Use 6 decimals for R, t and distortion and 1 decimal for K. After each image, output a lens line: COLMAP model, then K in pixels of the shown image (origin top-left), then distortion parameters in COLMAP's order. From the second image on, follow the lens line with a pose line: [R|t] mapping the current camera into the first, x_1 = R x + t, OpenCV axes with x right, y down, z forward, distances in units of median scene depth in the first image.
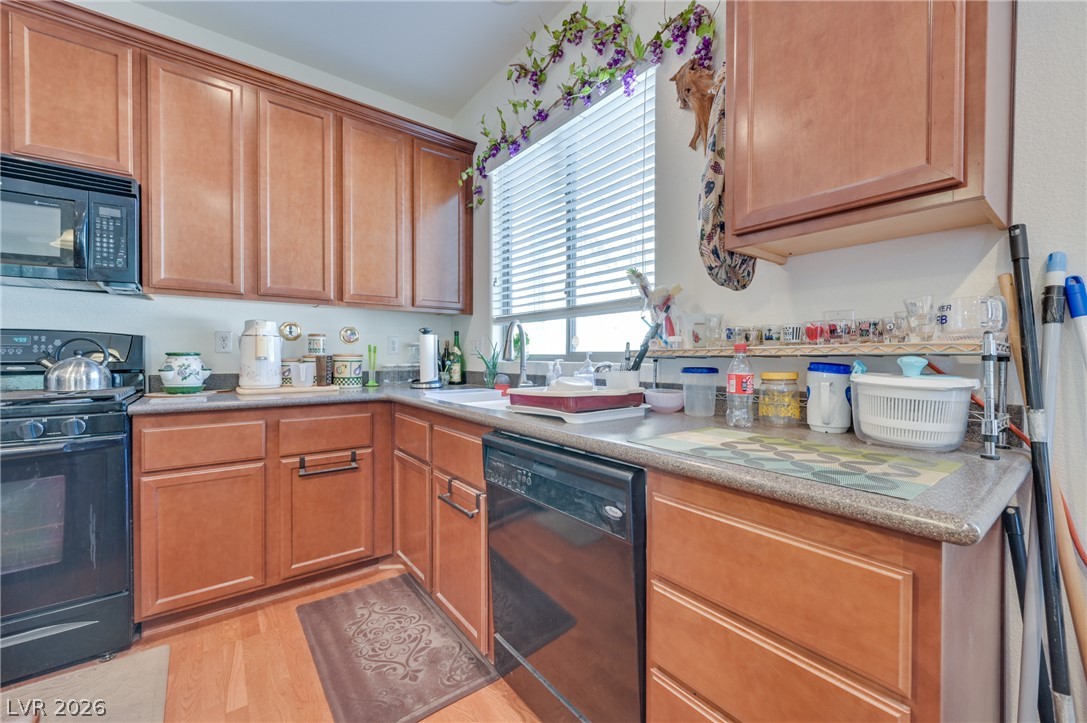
lens RADIAL K [[431.4, 0, 541.7], [0, 431.4, 360.2], [0, 0, 1]] dist [0.001689, -0.000686]
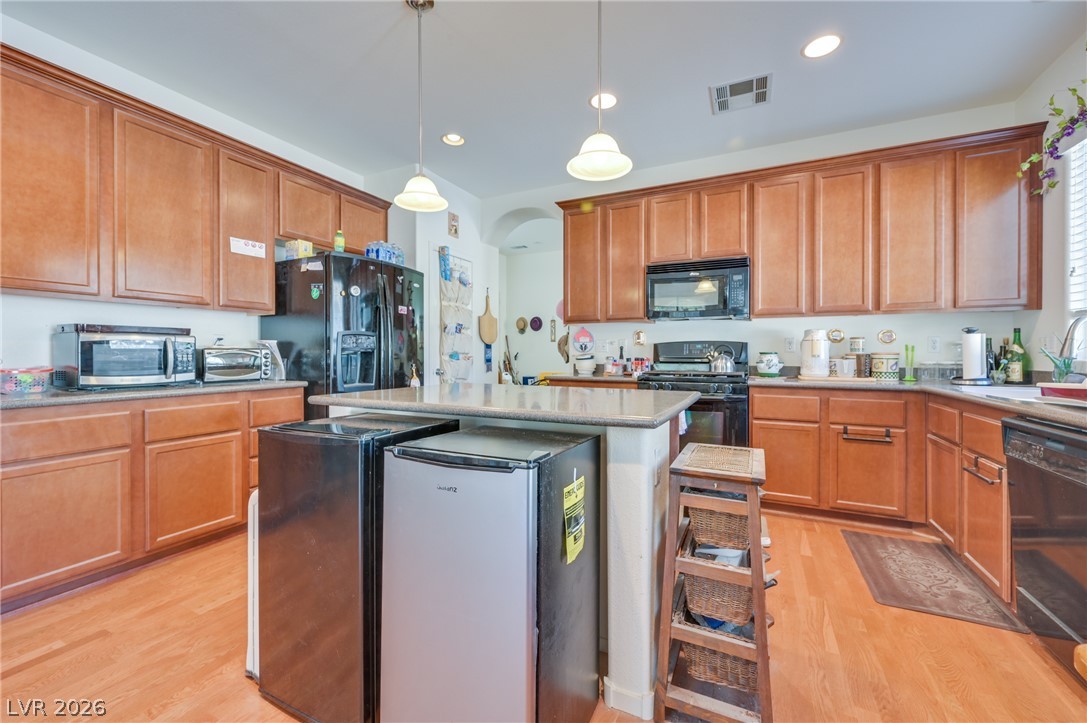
lens RADIAL K [[431.4, 0, 548.6], [0, 431.4, 354.5], [0, 0, 1]] dist [0.001689, -0.000686]
pose [[0.451619, 0.001047, -0.892210, 0.247718], [-0.008939, 0.999954, -0.003351, 0.004241], [0.892166, 0.009489, 0.451608, -0.469785]]
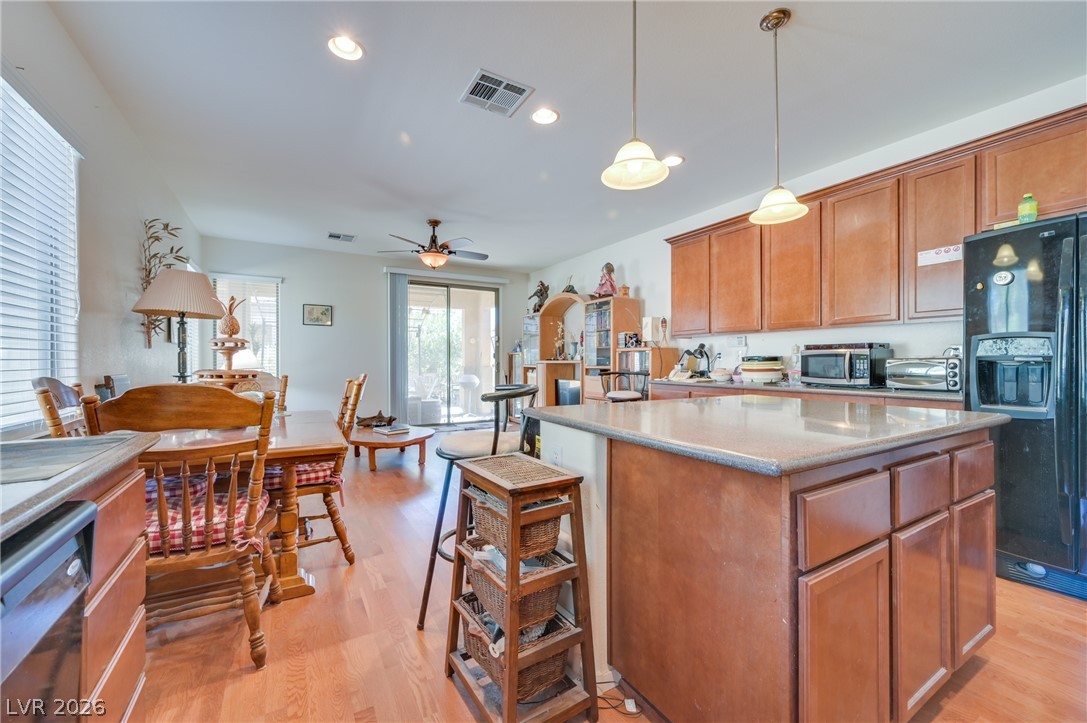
lens RADIAL K [[424.8, 0, 541.0], [0, 424.8, 361.4], [0, 0, 1]] dist [0.001690, 0.001125]
pose [[-0.994028, -0.002889, 0.109086, -0.326465], [-0.001721, 0.999940, 0.010802, -0.013484], [-0.109110, 0.010550, -0.993974, 0.754601]]
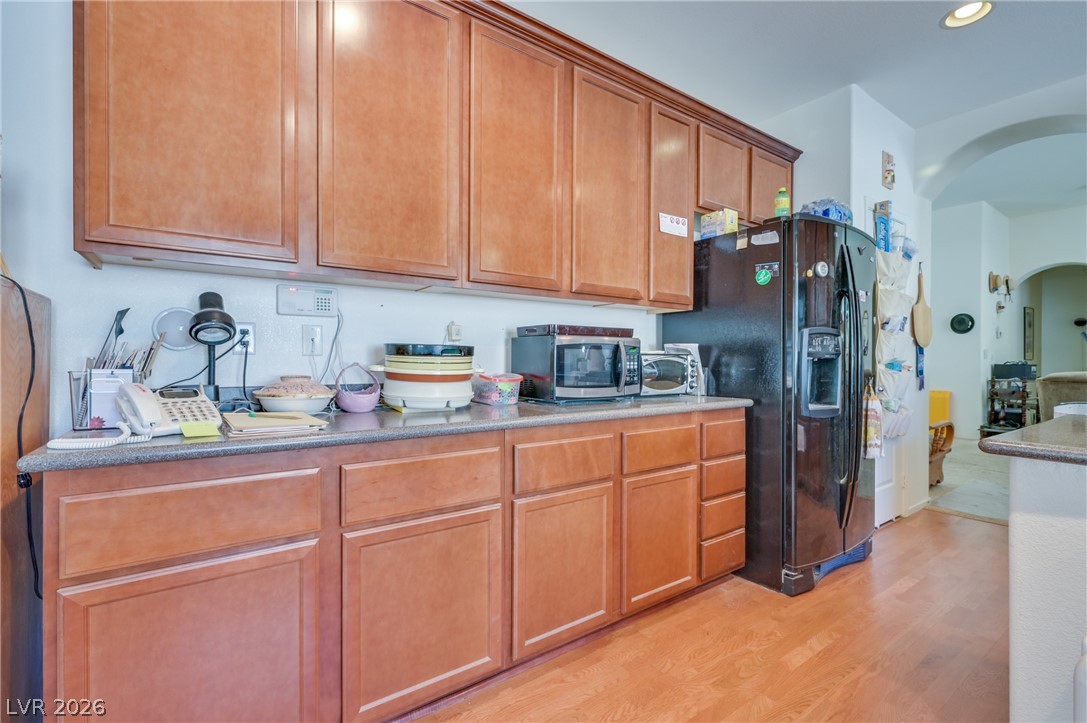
lens RADIAL K [[475.1, 0, 532.8], [0, 475.1, 362.3], [0, 0, 1]] dist [0.000978, 0.000188]
pose [[-0.048059, -0.000045, -0.998845, -0.223497], [-0.014614, 0.999893, 0.000658, 0.013159], [0.998738, 0.014629, -0.048054, -0.999031]]
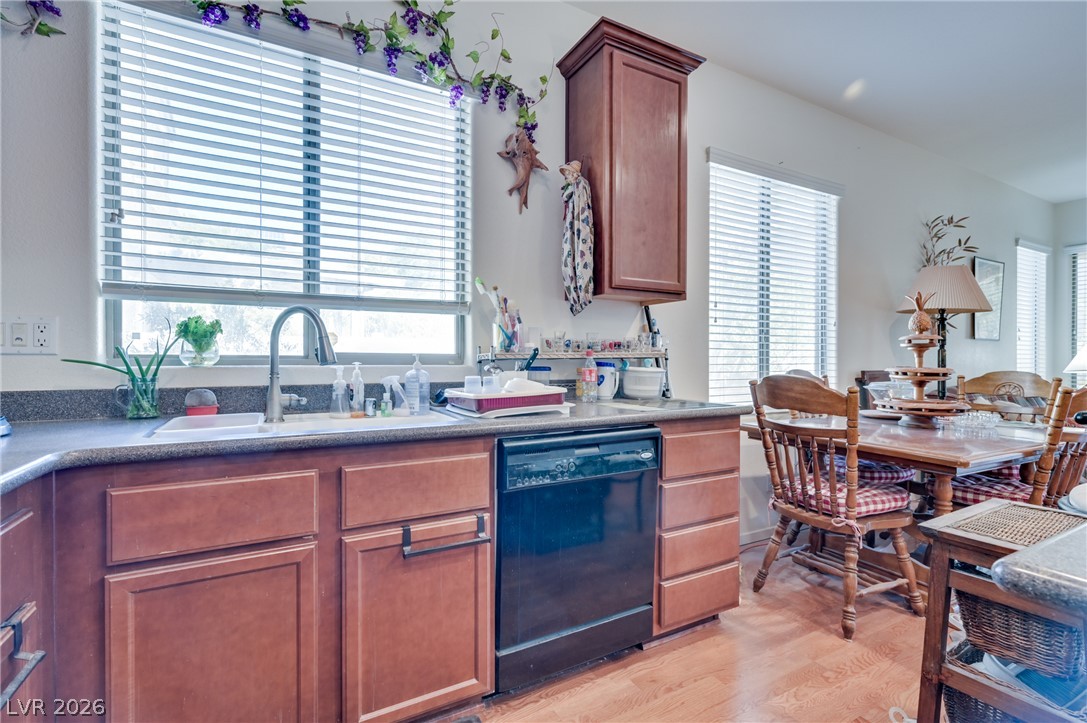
lens RADIAL K [[494.7, 0, 552.5], [0, 494.7, 362.0], [0, 0, 1]] dist [-0.000078, -0.000147]
pose [[0.138866, -0.007330, 0.990284, -0.767193], [0.007004, 0.999955, 0.006420, -0.005550], [-0.990286, 0.006044, 0.138911, 0.489120]]
